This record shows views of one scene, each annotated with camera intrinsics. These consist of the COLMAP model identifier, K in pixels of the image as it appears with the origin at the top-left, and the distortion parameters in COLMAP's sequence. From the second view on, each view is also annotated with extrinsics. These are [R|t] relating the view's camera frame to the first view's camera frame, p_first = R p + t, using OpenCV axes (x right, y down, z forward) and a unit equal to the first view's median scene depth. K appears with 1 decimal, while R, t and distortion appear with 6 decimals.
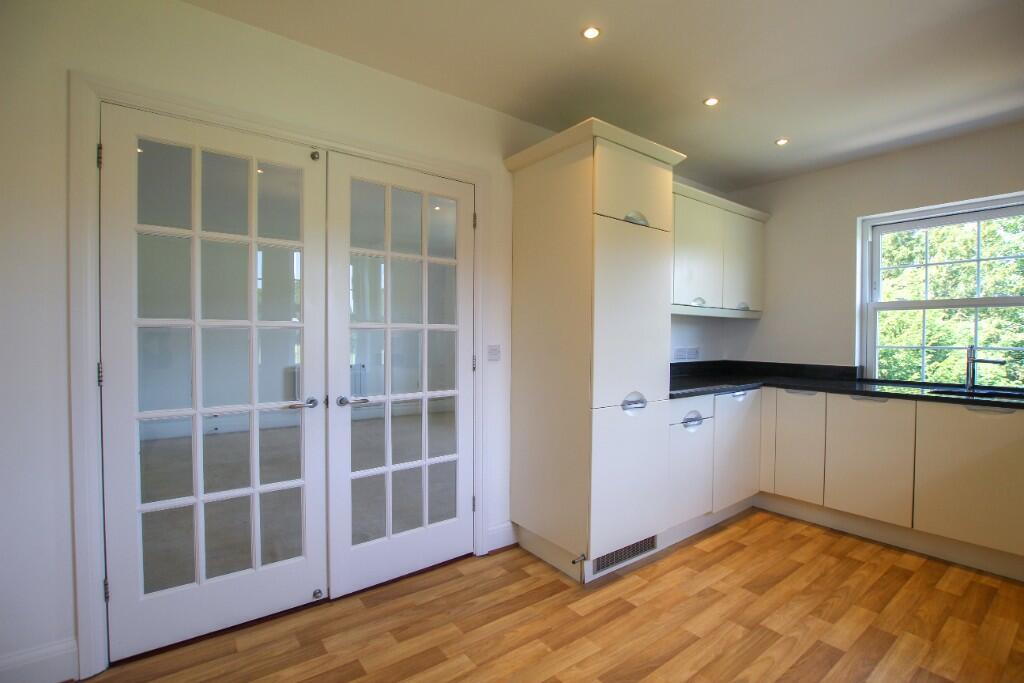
lens RADIAL K [[469.9, 0, 518.0], [0, 469.9, 344.9], [0, 0, 1]] dist [-0.029700, 0.000503]
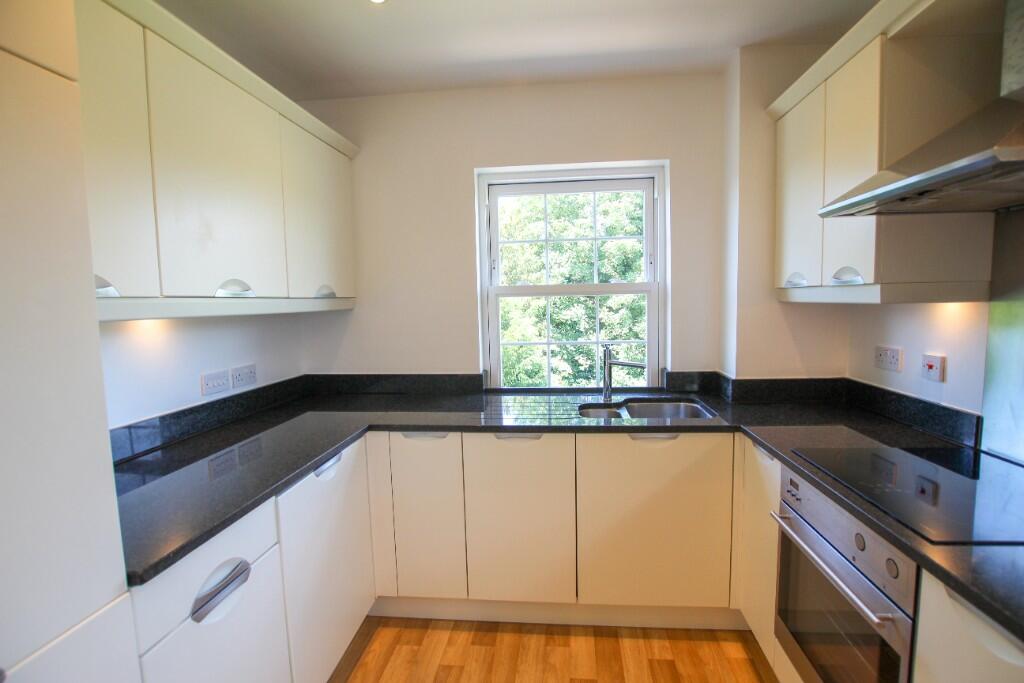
lens RADIAL K [[469.9, 0, 518.0], [0, 469.9, 344.9], [0, 0, 1]] dist [-0.029700, 0.000503]
pose [[0.681573, -0.089614, 0.726242, 0.263238], [0.040501, 0.995571, 0.084837, -0.070494], [-0.730629, -0.028409, 0.682184, 0.515372]]
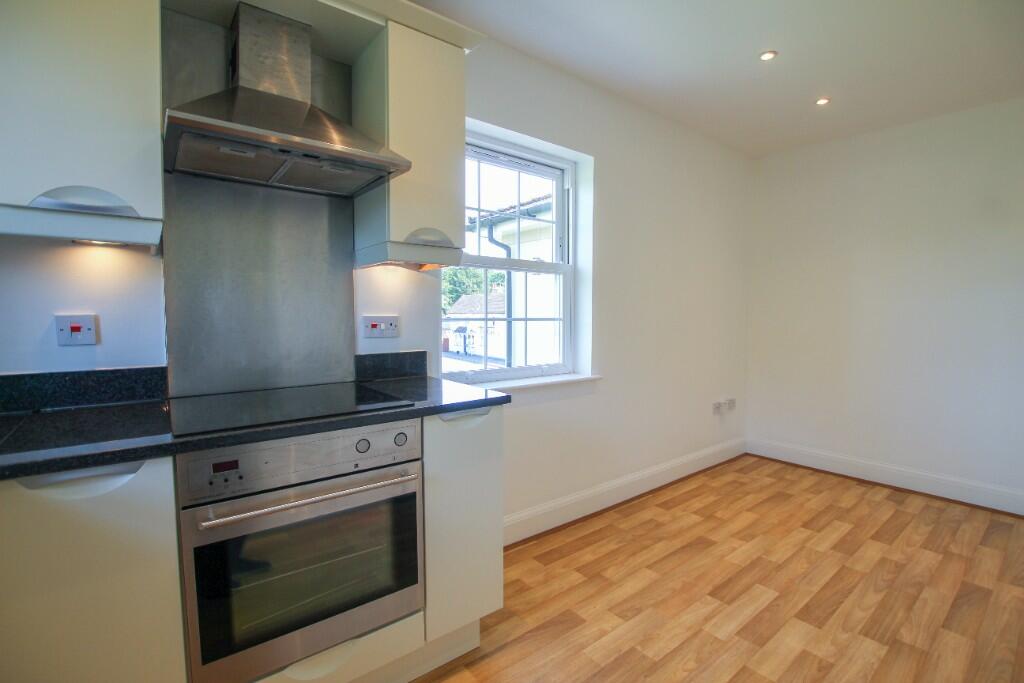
lens RADIAL K [[469.9, 0, 518.0], [0, 469.9, 344.9], [0, 0, 1]] dist [-0.029700, 0.000503]
pose [[-0.999617, -0.006642, -0.026861, 0.778329], [-0.008885, 0.996405, 0.084250, -0.018184], [0.026205, 0.084456, -0.996083, 1.612117]]
